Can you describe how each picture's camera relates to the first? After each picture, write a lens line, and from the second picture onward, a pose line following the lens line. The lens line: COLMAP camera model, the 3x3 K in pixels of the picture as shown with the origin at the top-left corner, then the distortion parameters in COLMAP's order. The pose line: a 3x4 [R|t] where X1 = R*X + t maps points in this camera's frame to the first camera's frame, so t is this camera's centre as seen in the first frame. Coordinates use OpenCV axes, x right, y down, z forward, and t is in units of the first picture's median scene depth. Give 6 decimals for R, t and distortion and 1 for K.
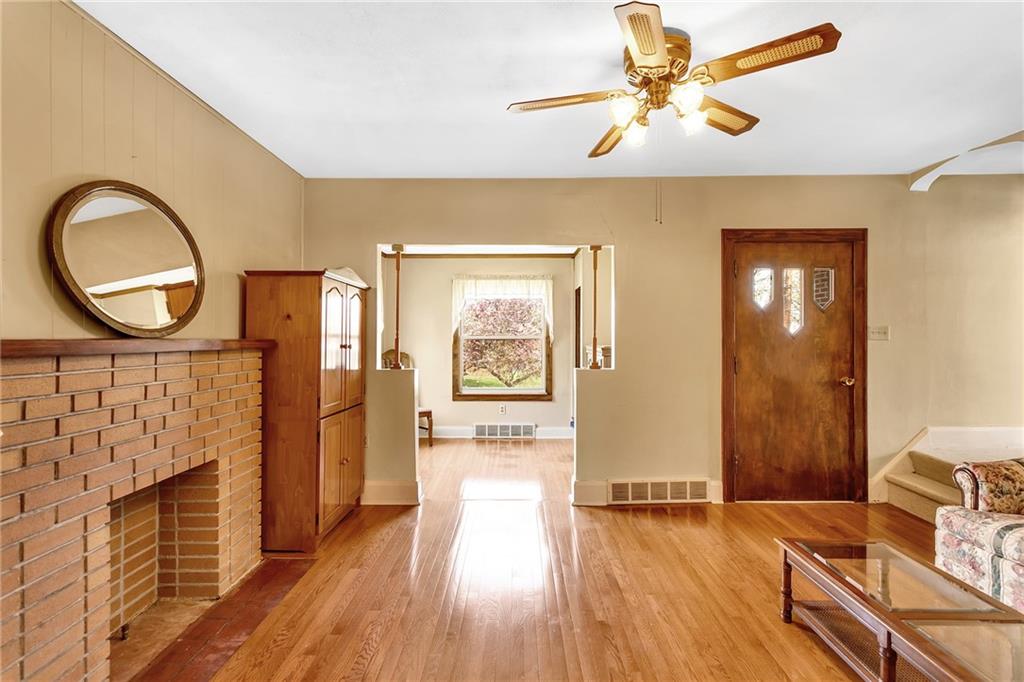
lens RADIAL K [[479.6, 0, 510.2], [0, 479.6, 337.6], [0, 0, 1]] dist [-0.001251, 0.001200]
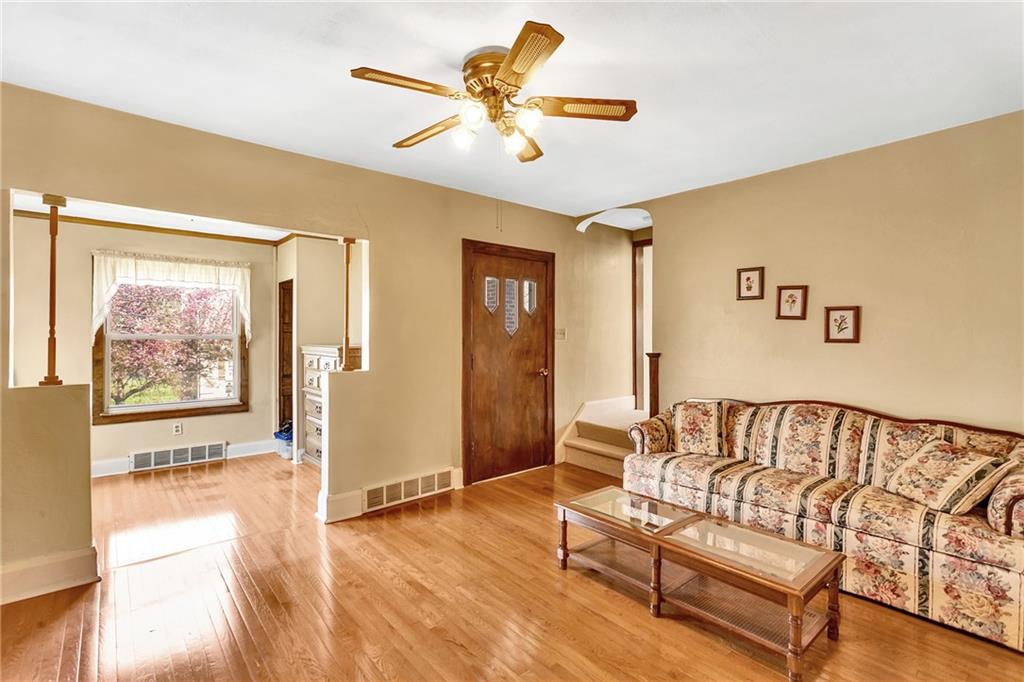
lens RADIAL K [[479.6, 0, 510.2], [0, 479.6, 337.6], [0, 0, 1]] dist [-0.001251, 0.001200]
pose [[0.755823, 0.000220, 0.654776, -0.197178], [-0.001707, 0.999997, 0.001635, -0.001533], [-0.654774, -0.002354, 0.755821, 0.095364]]
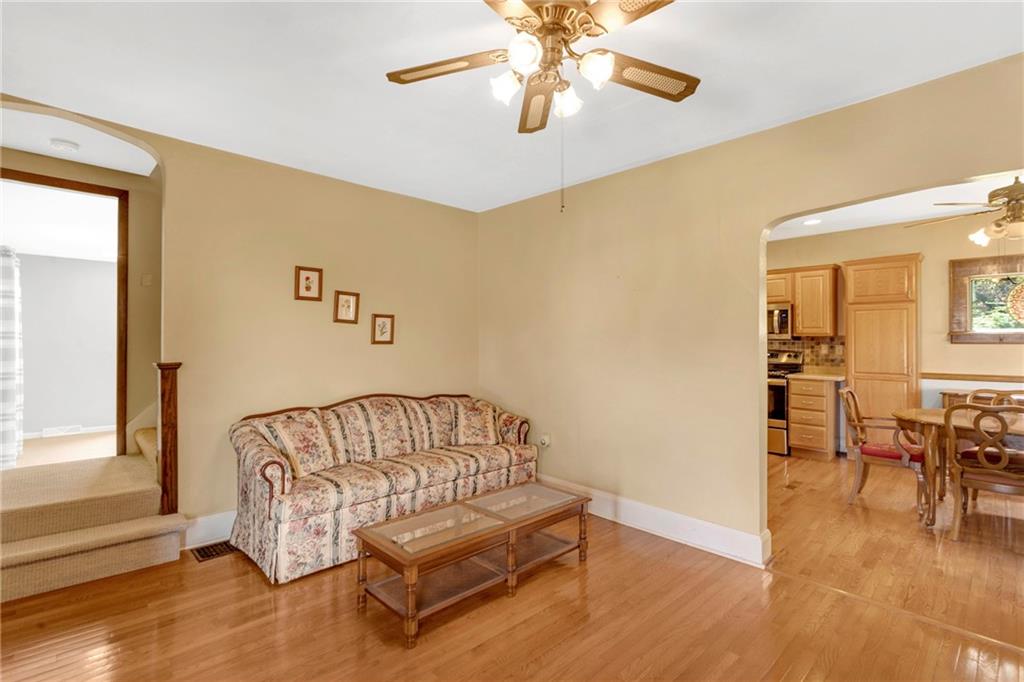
lens RADIAL K [[479.6, 0, 510.2], [0, 479.6, 337.6], [0, 0, 1]] dist [-0.001251, 0.001200]
pose [[-0.698594, 0.001560, 0.715517, -0.132679], [-0.003260, 0.999980, -0.005363, -0.001629], [-0.715511, -0.006080, -0.698575, 0.898048]]
